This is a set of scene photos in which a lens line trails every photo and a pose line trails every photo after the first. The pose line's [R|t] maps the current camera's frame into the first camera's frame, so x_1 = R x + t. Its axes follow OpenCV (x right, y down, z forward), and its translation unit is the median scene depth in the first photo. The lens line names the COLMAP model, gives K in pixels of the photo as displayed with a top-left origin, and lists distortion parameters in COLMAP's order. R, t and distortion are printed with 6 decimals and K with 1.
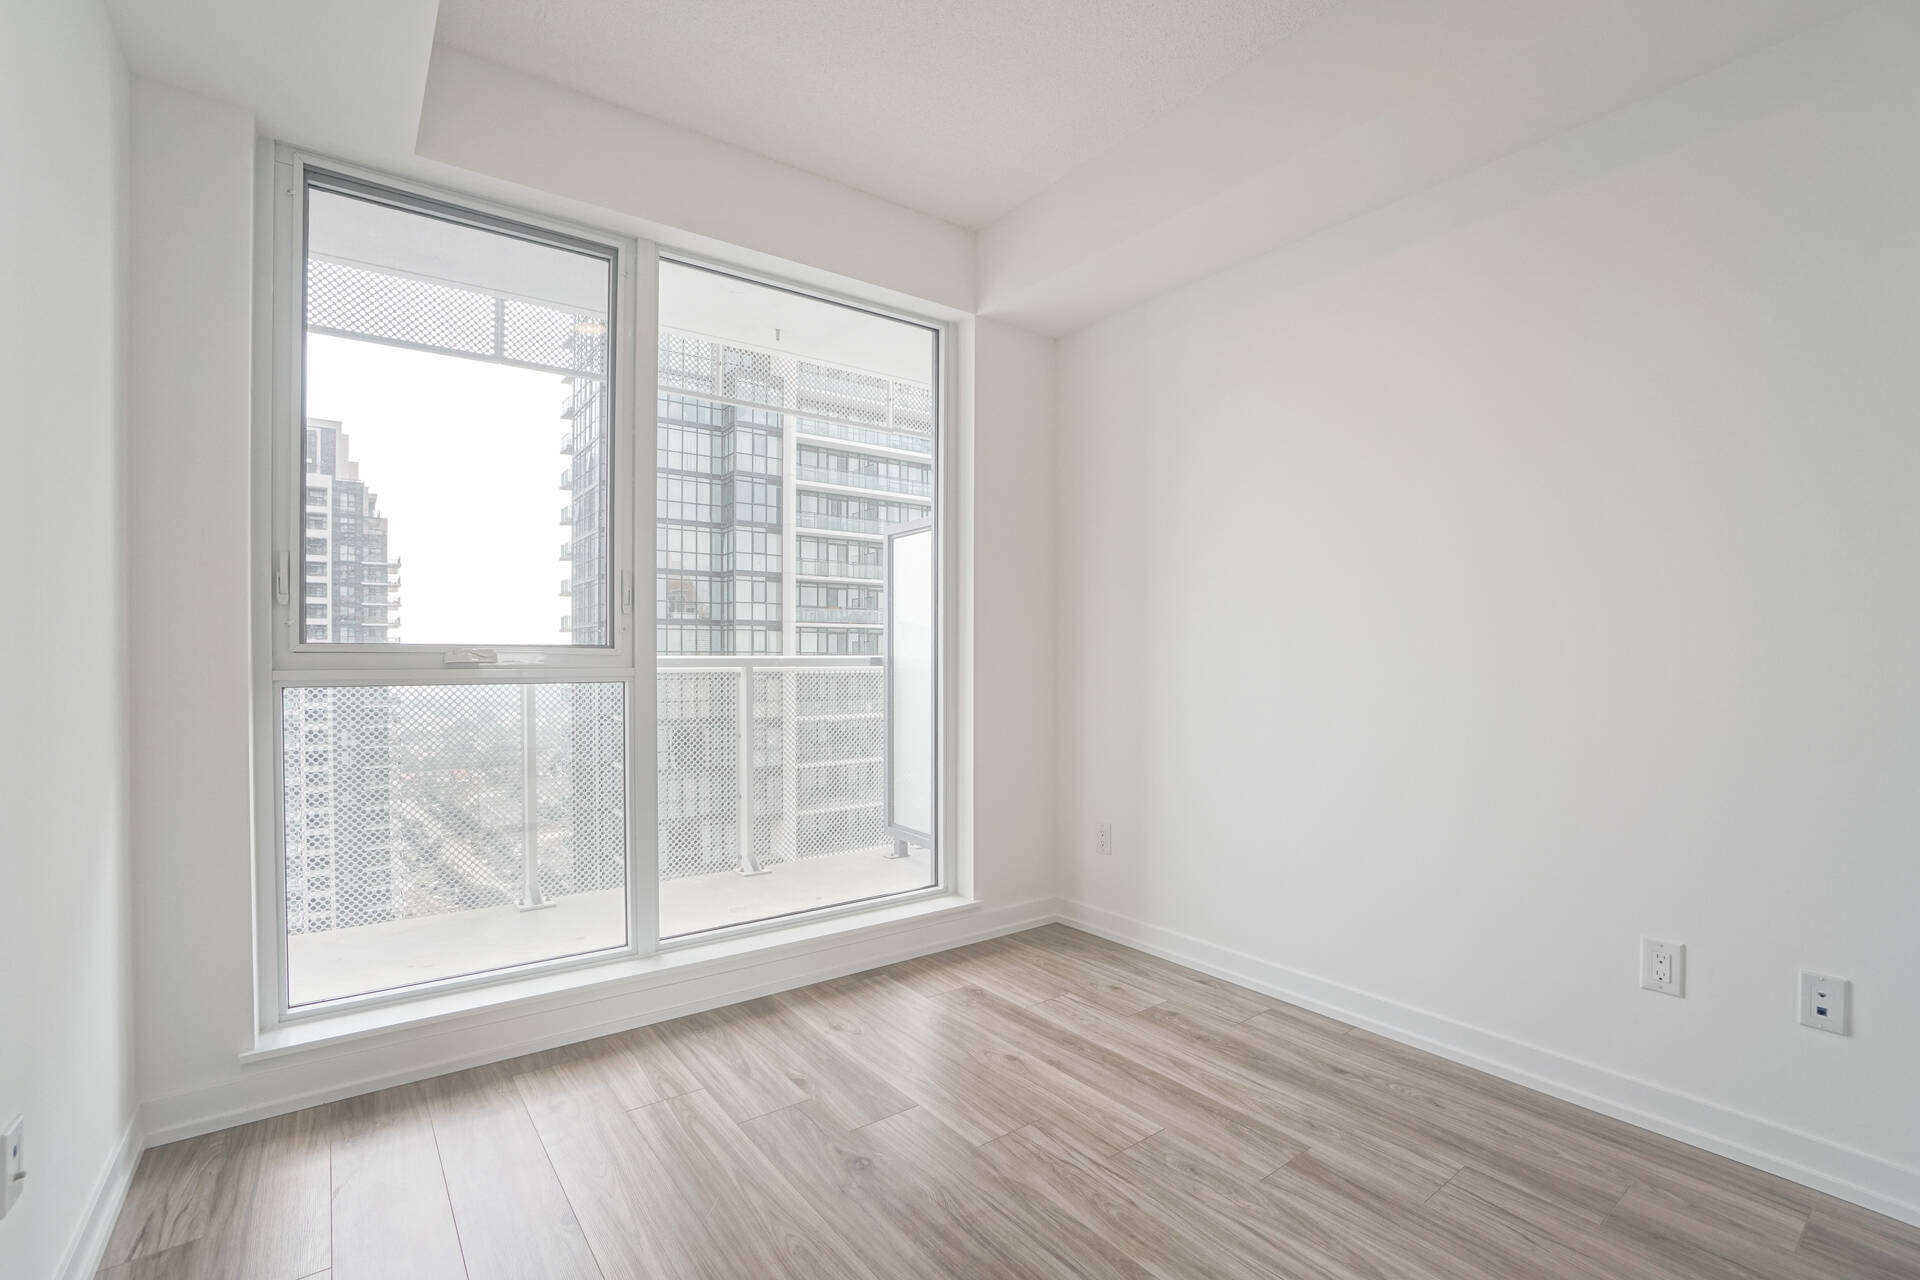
lens RADIAL K [[849.3, 0, 966.6], [0, 849.3, 663.5], [0, 0, 1]] dist [-0.061823, 0.020150]
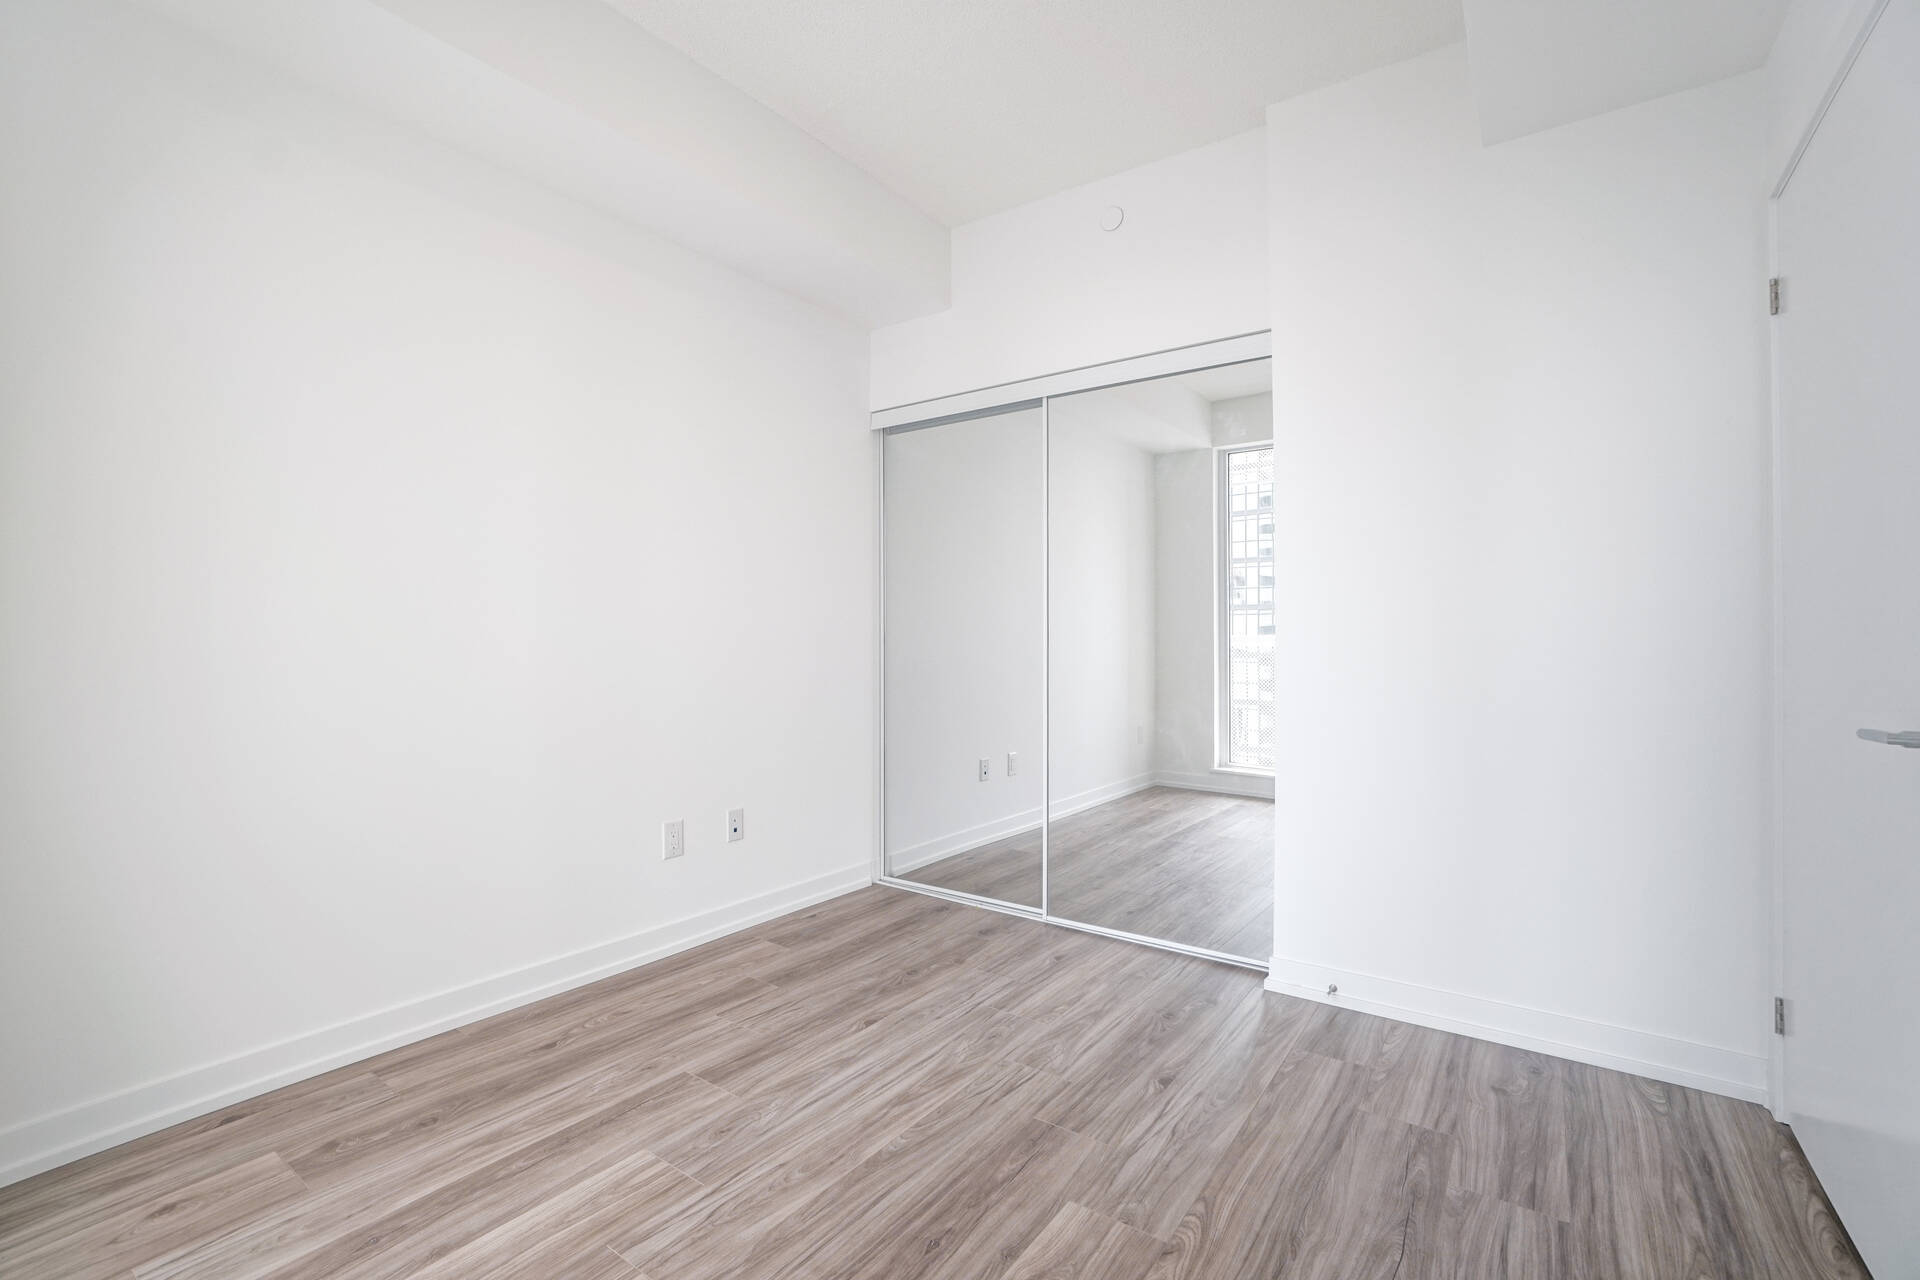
lens RADIAL K [[849.3, 0, 939.7], [0, 849.3, 639.8], [0, 0, 1]] dist [-0.061823, 0.020150]
pose [[-0.277412, -0.005851, 0.960733, -0.563147], [0.010654, 0.999901, 0.009166, 0.007400], [-0.960692, 0.012779, -0.277322, 0.754822]]
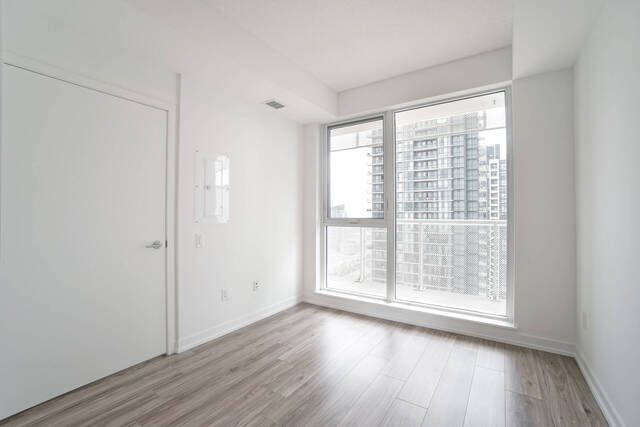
lens RADIAL K [[283.1, 0, 319.9], [0, 283.1, 211.5], [0, 0, 1]] dist [-0.061823, 0.020150]
pose [[0.322638, -0.011980, -0.946447, 0.761600], [-0.010868, 0.999807, -0.016360, -0.030523], [0.946460, 0.015564, 0.322445, 0.323126]]
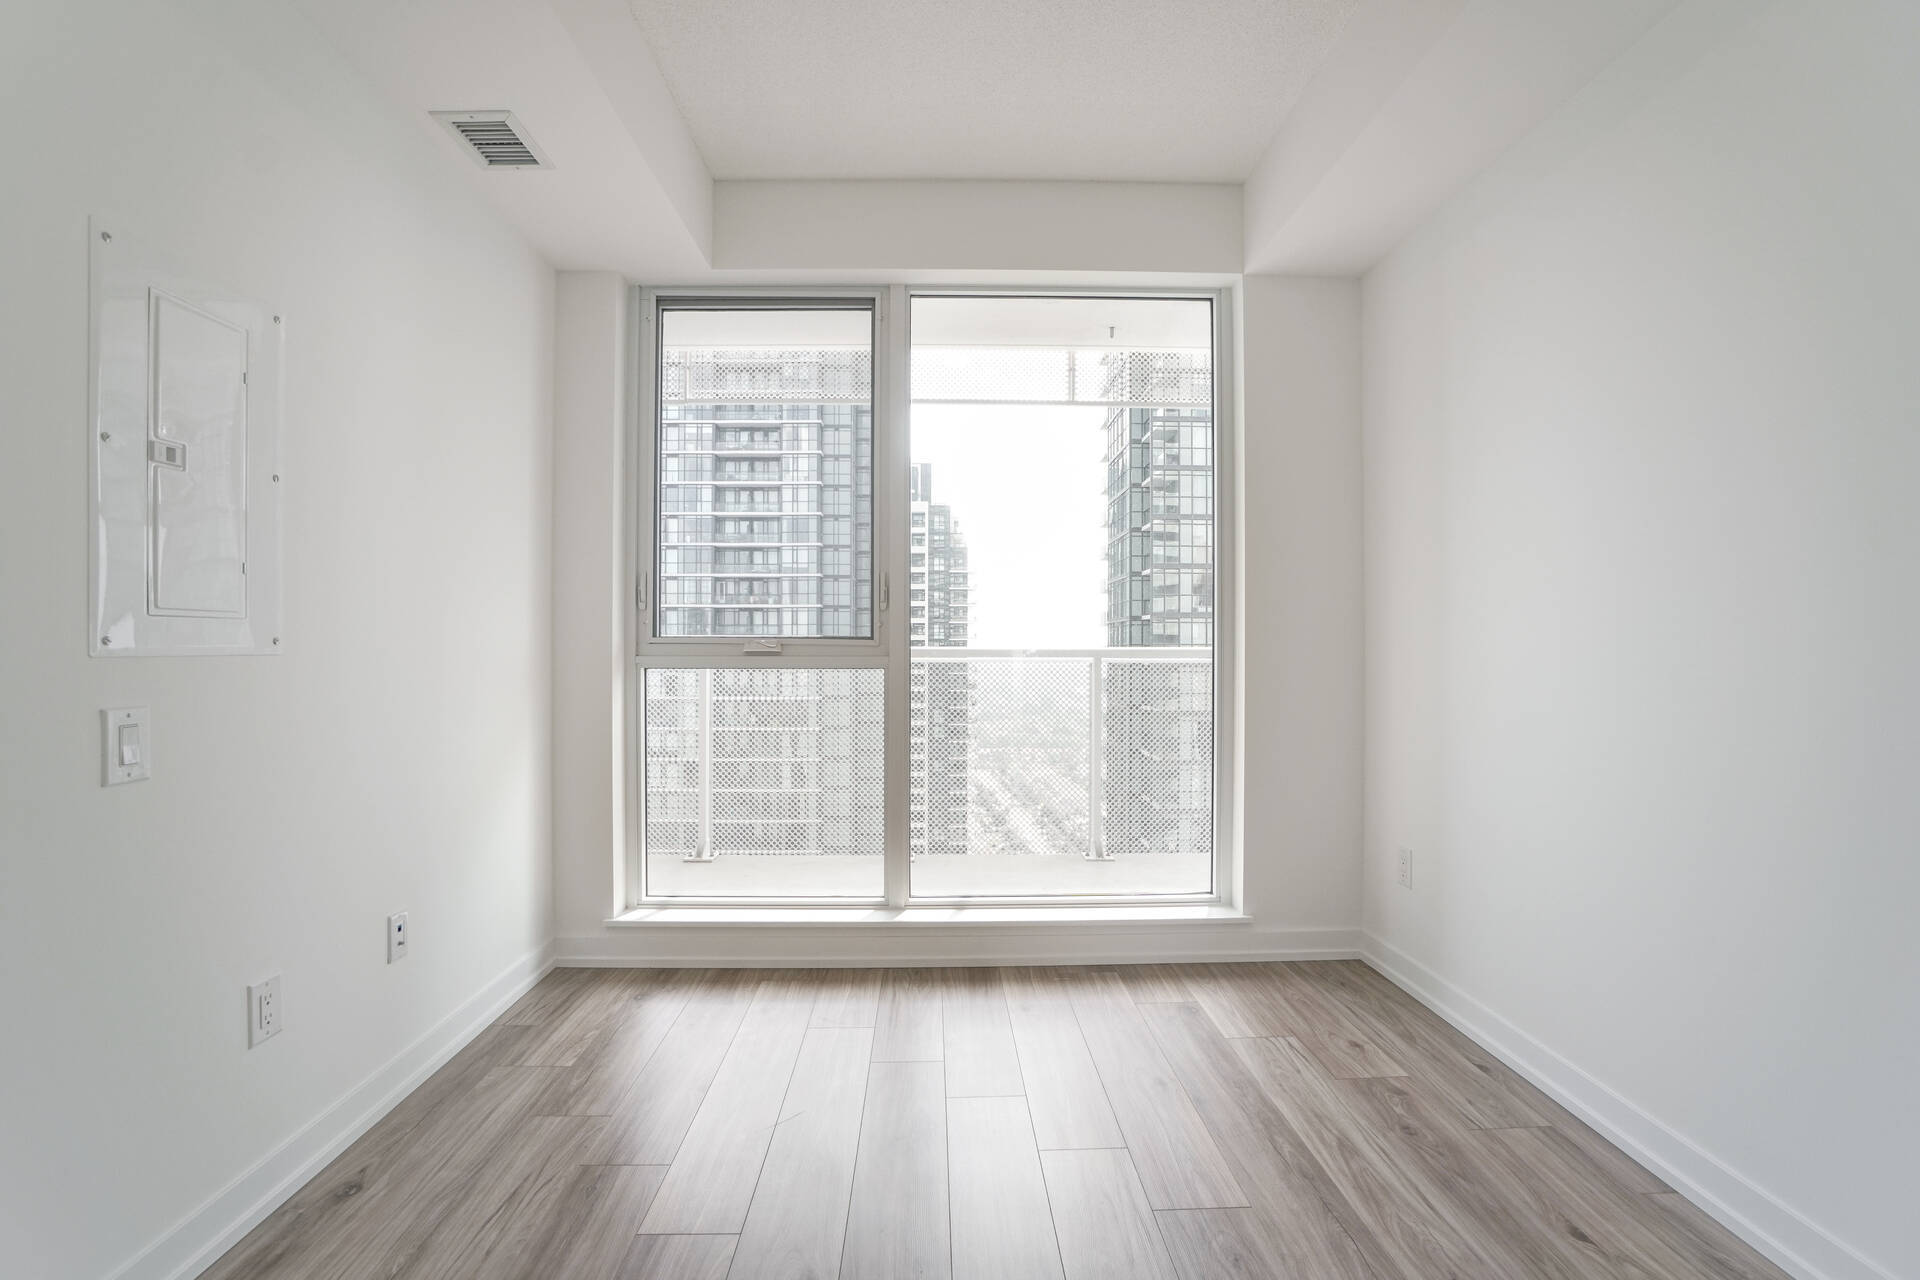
lens RADIAL K [[849.3, 0, 963.1], [0, 849.3, 645.8], [0, 0, 1]] dist [-0.061823, 0.020150]
pose [[0.813503, -0.001960, -0.581558, 0.393025], [-0.005279, 0.999928, -0.010755, 0.002689], [0.581537, 0.011820, 0.813434, 0.120330]]
